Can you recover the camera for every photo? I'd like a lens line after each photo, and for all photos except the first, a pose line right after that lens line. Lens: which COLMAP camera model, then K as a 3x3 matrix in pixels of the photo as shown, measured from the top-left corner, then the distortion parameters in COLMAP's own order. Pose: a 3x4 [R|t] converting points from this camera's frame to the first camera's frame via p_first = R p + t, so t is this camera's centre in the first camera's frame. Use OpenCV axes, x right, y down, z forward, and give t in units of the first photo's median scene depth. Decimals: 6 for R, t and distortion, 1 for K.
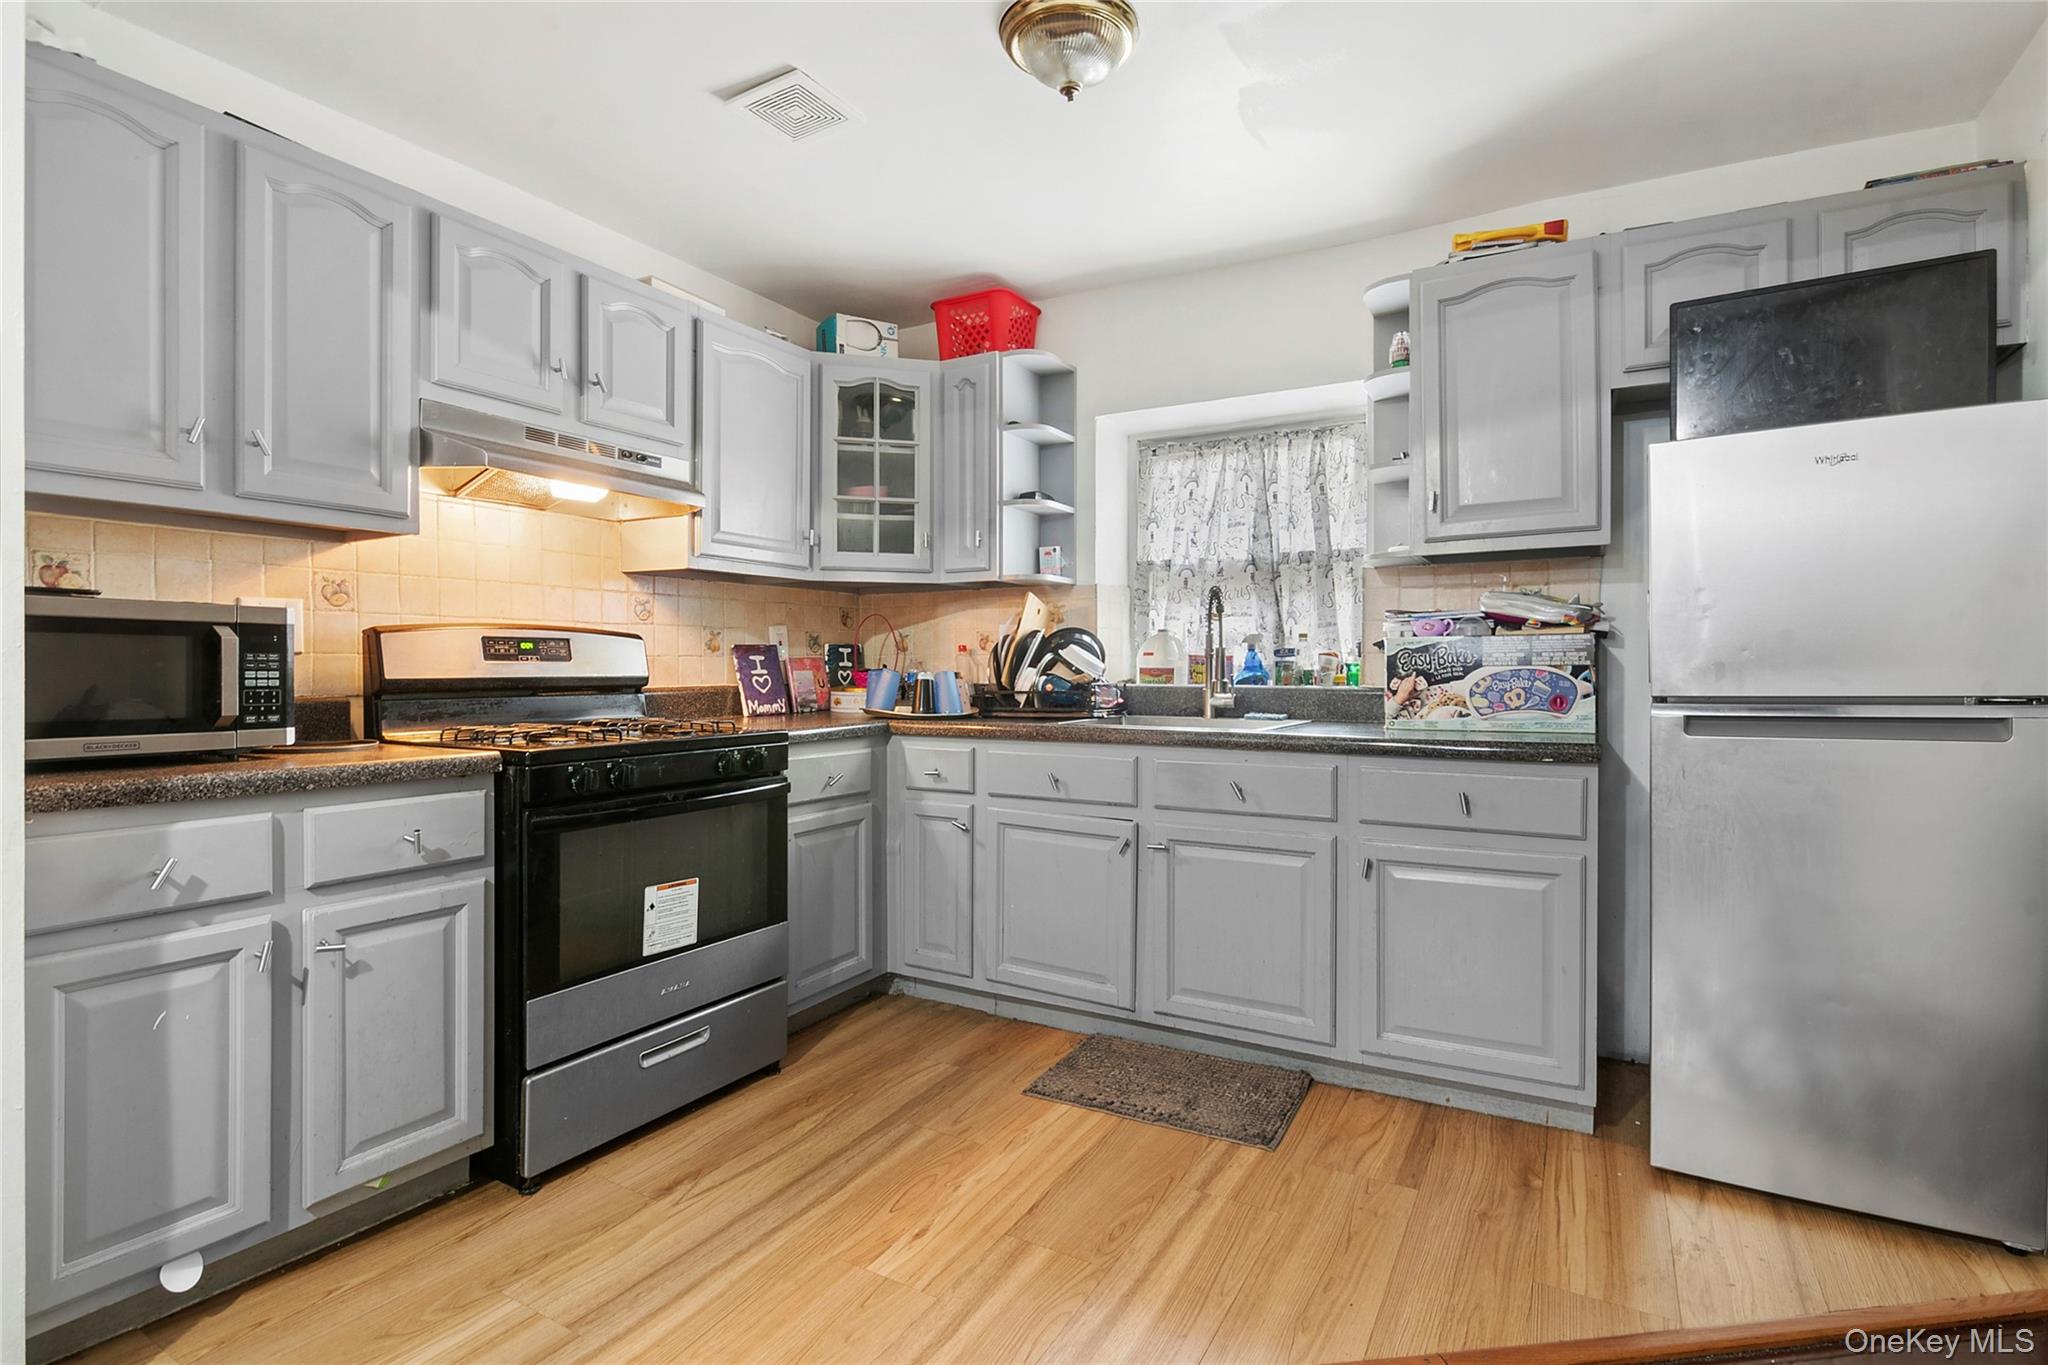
lens RADIAL K [[980.8, 0, 1023.0], [0, 980.8, 681.3], [0, 0, 1]] dist [0.001080, -0.000160]
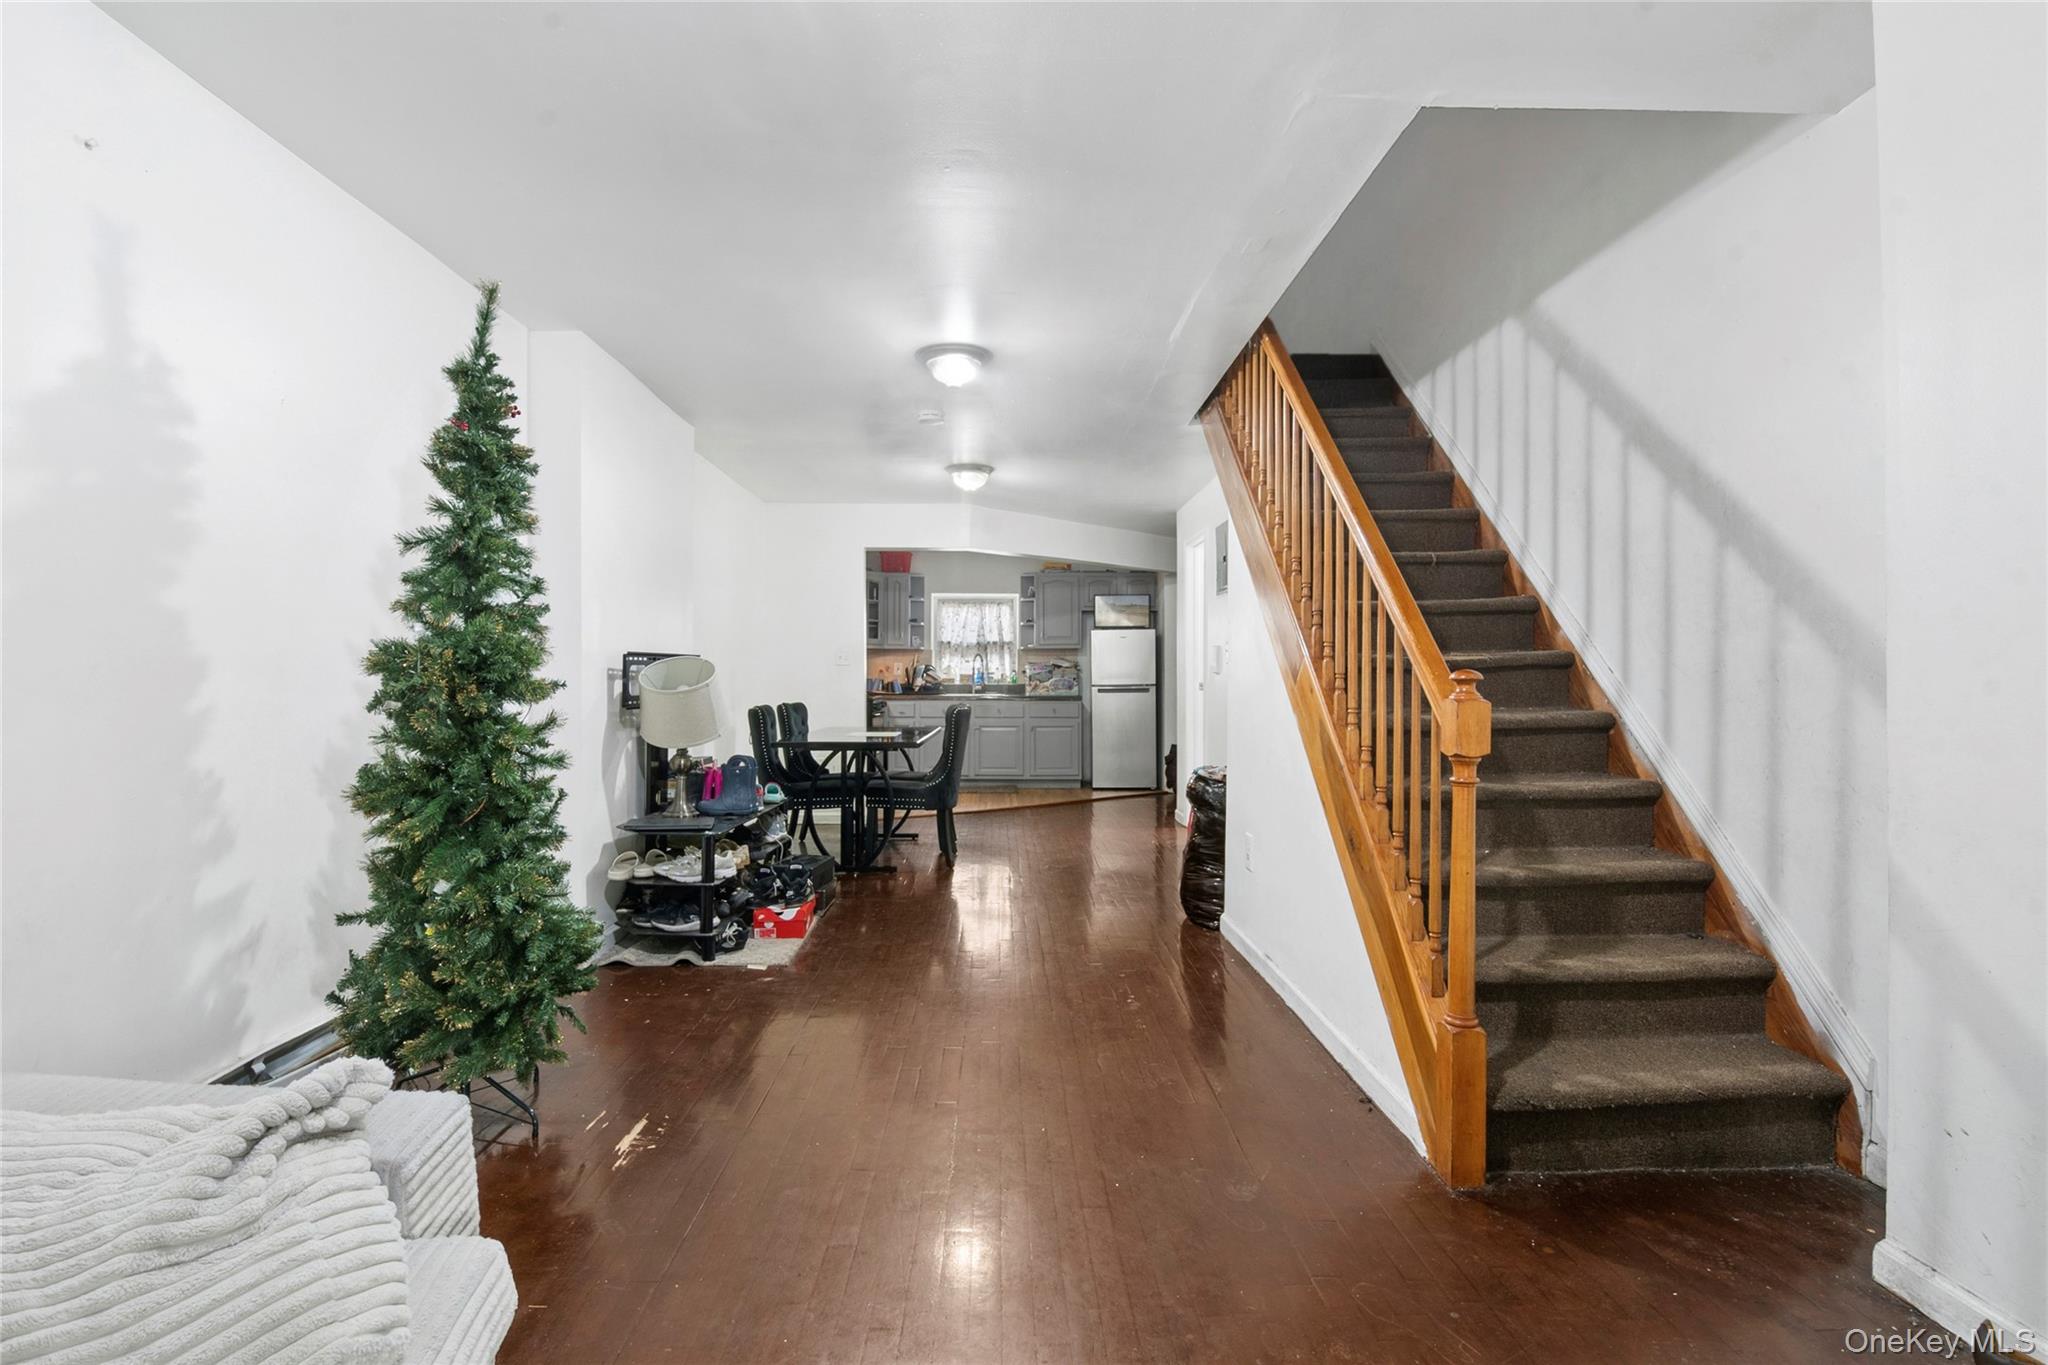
lens RADIAL K [[980.8, 0, 1024.0], [0, 980.8, 684.5], [0, 0, 1]] dist [0.001080, -0.000160]
pose [[0.847358, -0.000863, 0.531022, -1.331068], [0.004784, 0.999971, -0.006008, 0.026796], [-0.531001, 0.007632, 0.847337, -1.752113]]
